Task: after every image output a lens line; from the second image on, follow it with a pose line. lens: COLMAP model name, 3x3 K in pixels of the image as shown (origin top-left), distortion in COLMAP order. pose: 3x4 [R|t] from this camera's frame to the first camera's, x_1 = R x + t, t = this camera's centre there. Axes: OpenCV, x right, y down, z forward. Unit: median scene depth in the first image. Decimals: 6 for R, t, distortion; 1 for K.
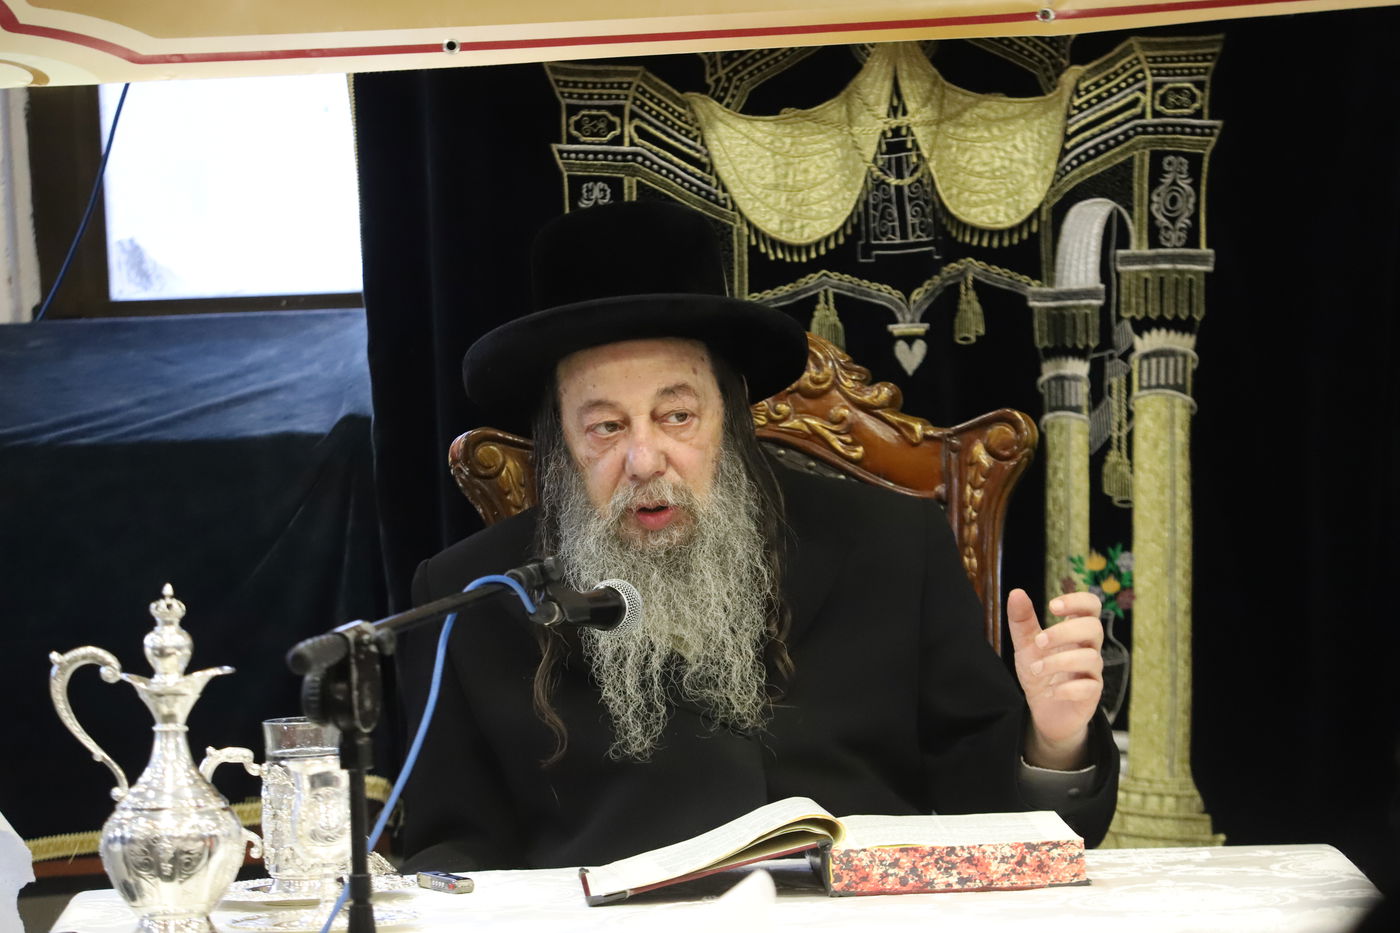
lens RADIAL K [[8255.6, 0, 700.0], [0, 8255.6, 466.5], [0, 0, 1]] dist [2.414487, 4.657585]
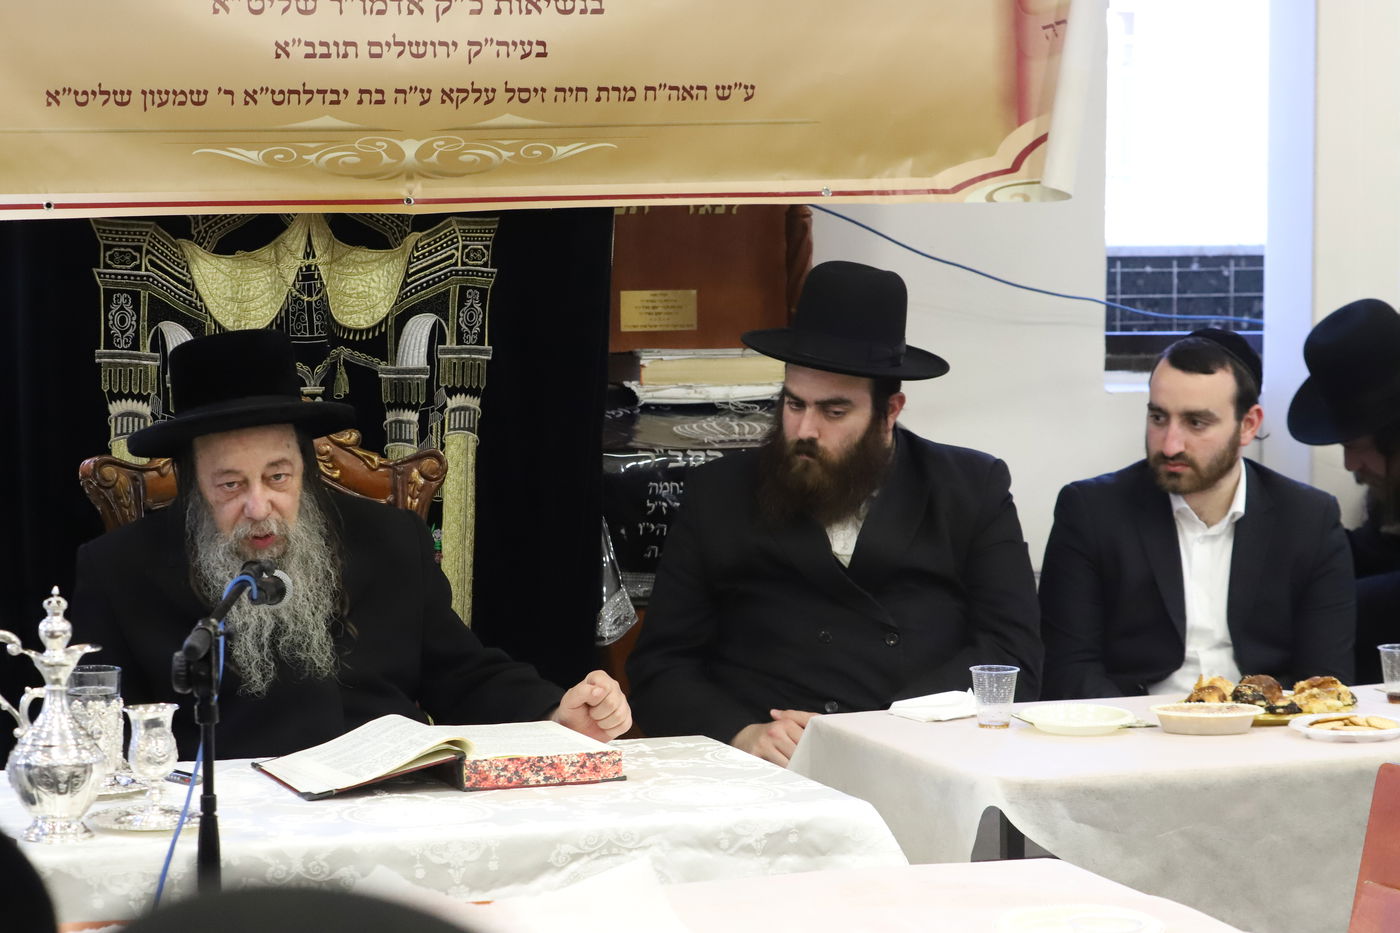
lens RADIAL K [[3398.4, 0, 622.5], [0, 3398.4, 465.1], [0, 0, 1]] dist [-0.100006, -0.238301]
pose [[0.943479, 0.013904, 0.331140, -0.136734], [-0.022303, 0.999518, 0.021576, -0.017611], [-0.330681, -0.027742, 0.943335, 0.355830]]
